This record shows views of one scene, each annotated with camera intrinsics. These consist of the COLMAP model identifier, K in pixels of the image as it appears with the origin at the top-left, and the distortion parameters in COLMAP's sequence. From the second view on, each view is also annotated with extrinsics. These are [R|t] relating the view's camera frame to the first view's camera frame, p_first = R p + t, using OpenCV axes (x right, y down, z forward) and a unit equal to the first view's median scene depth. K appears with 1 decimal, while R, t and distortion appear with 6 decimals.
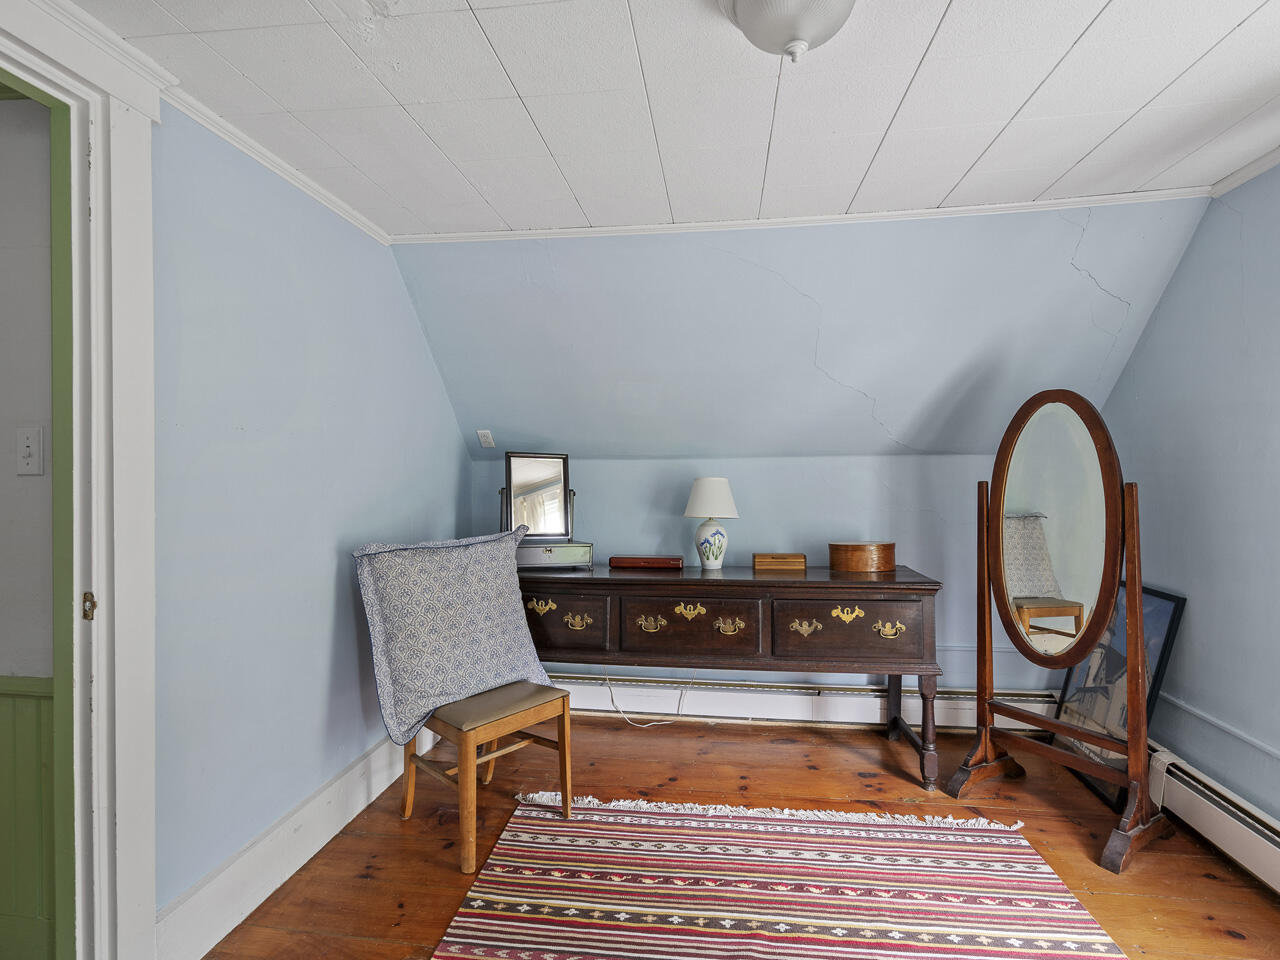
lens RADIAL K [[655.4, 0, 646.8], [0, 655.4, 482.4], [0, 0, 1]] dist [-0.001412, -0.000232]
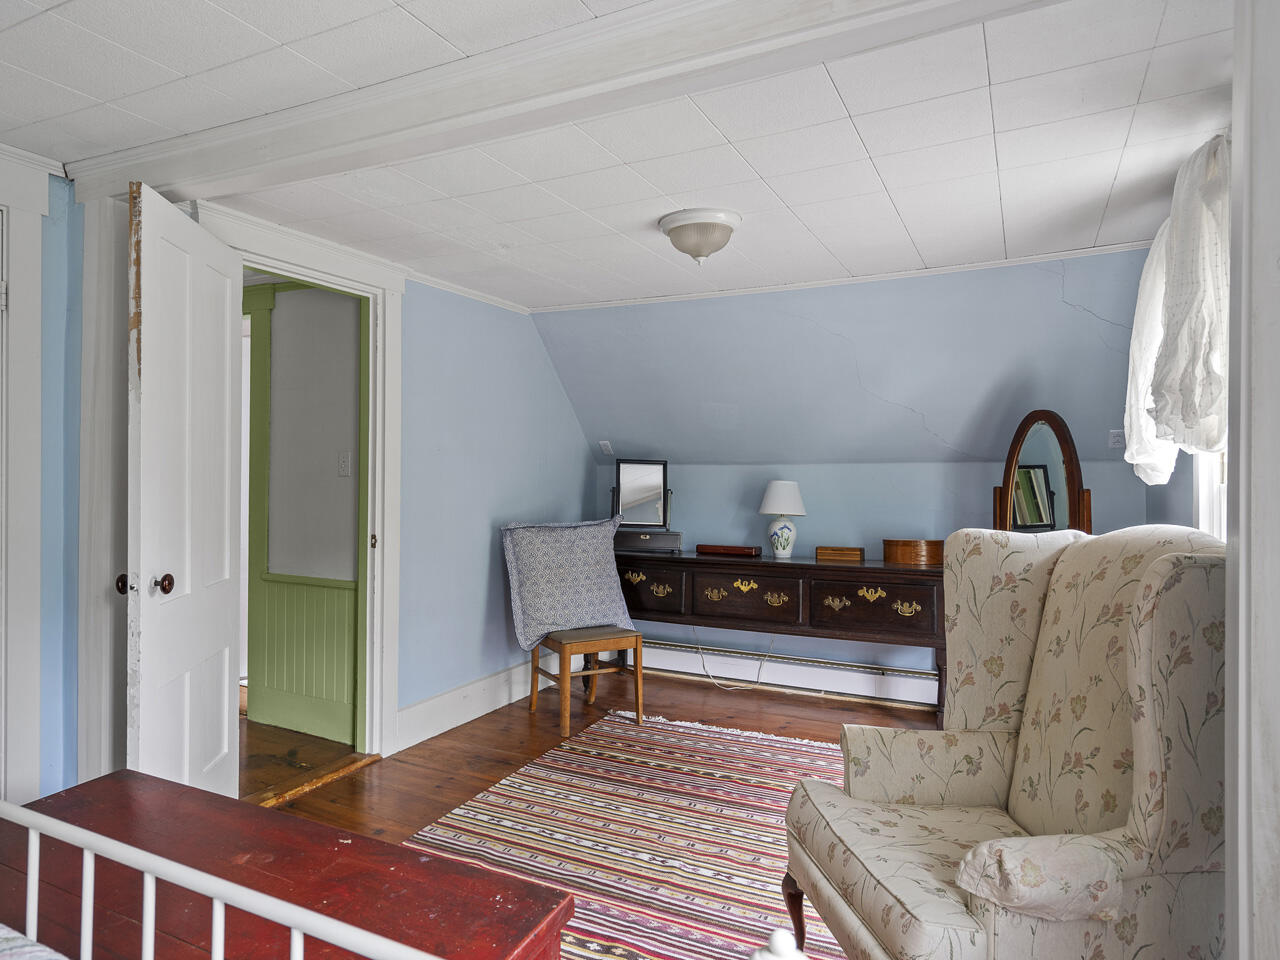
lens RADIAL K [[842.5, 0, 635.5], [0, 842.5, 480.8], [0, 0, 1]] dist [0.018322, -0.007443]
pose [[0.954923, 0.011266, -0.296639, 0.359332], [-0.012033, 0.999927, -0.000761, -0.003550], [0.296608, 0.004296, 0.954990, -0.649327]]
